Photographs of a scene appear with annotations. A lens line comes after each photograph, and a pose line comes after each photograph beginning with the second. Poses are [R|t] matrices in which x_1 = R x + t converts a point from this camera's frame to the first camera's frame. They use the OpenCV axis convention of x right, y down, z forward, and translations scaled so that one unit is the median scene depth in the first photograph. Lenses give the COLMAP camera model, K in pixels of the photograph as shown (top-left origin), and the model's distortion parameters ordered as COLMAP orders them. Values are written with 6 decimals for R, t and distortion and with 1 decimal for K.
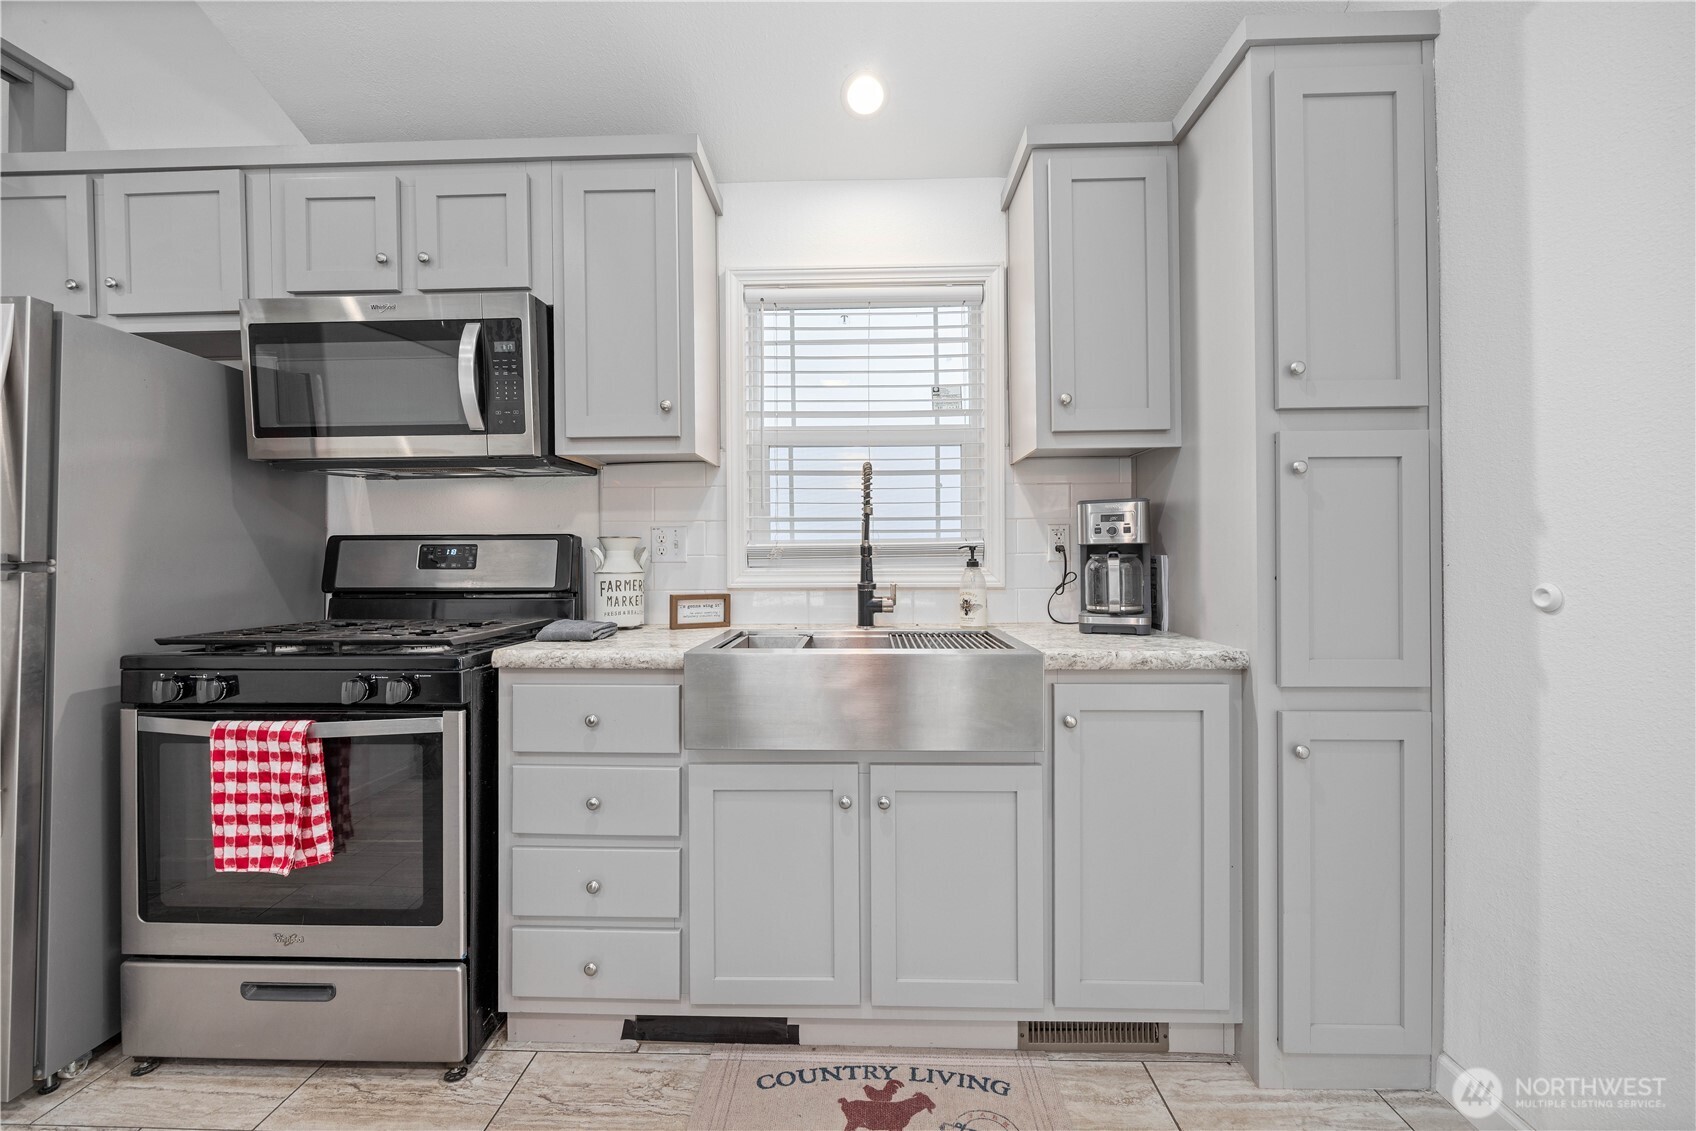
lens RADIAL K [[650.1, 0, 850.2], [0, 650.1, 549.0], [0, 0, 1]] dist [-0.003719, -0.000130]
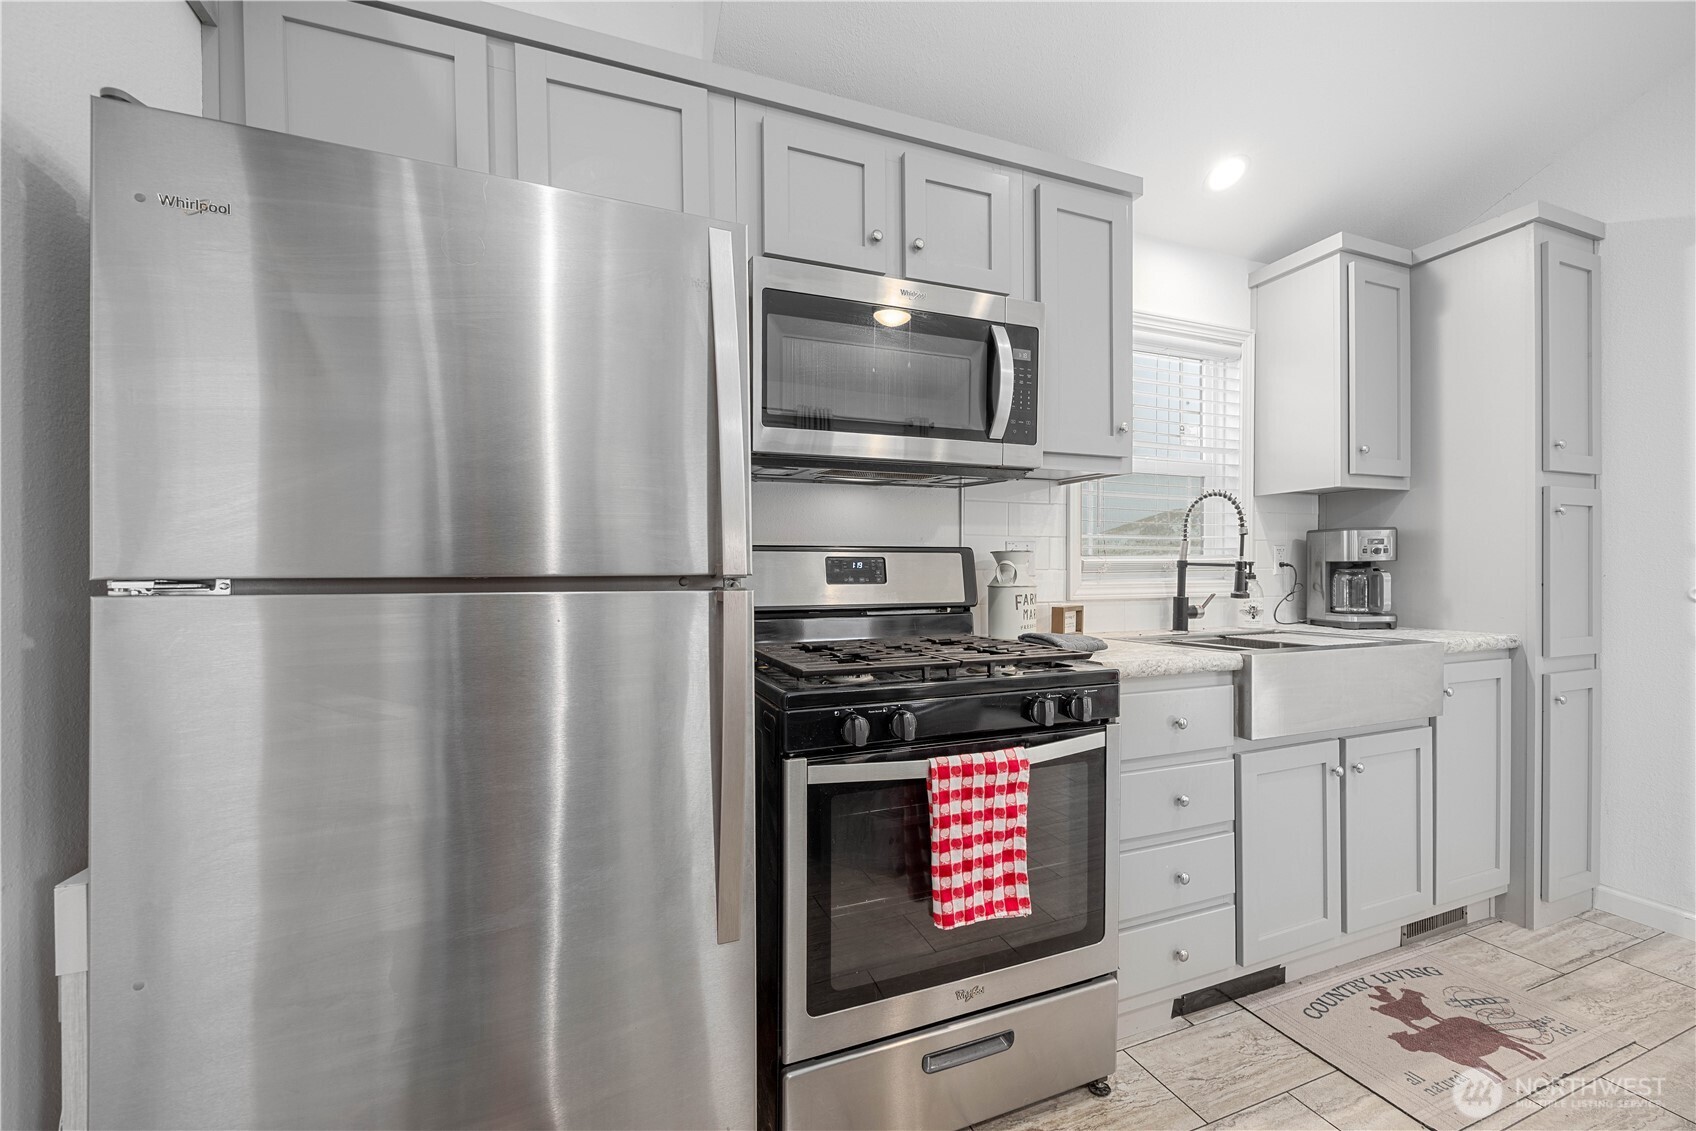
lens RADIAL K [[644.5, 0, 838.2], [0, 644.5, 567.7], [0, 0, 1]] dist [-0.000431, -0.000569]
pose [[0.927203, 0.001983, 0.374555, -1.325689], [-0.004030, 0.999981, 0.004682, 0.005371], [-0.374538, -0.005850, 0.927193, 0.230237]]
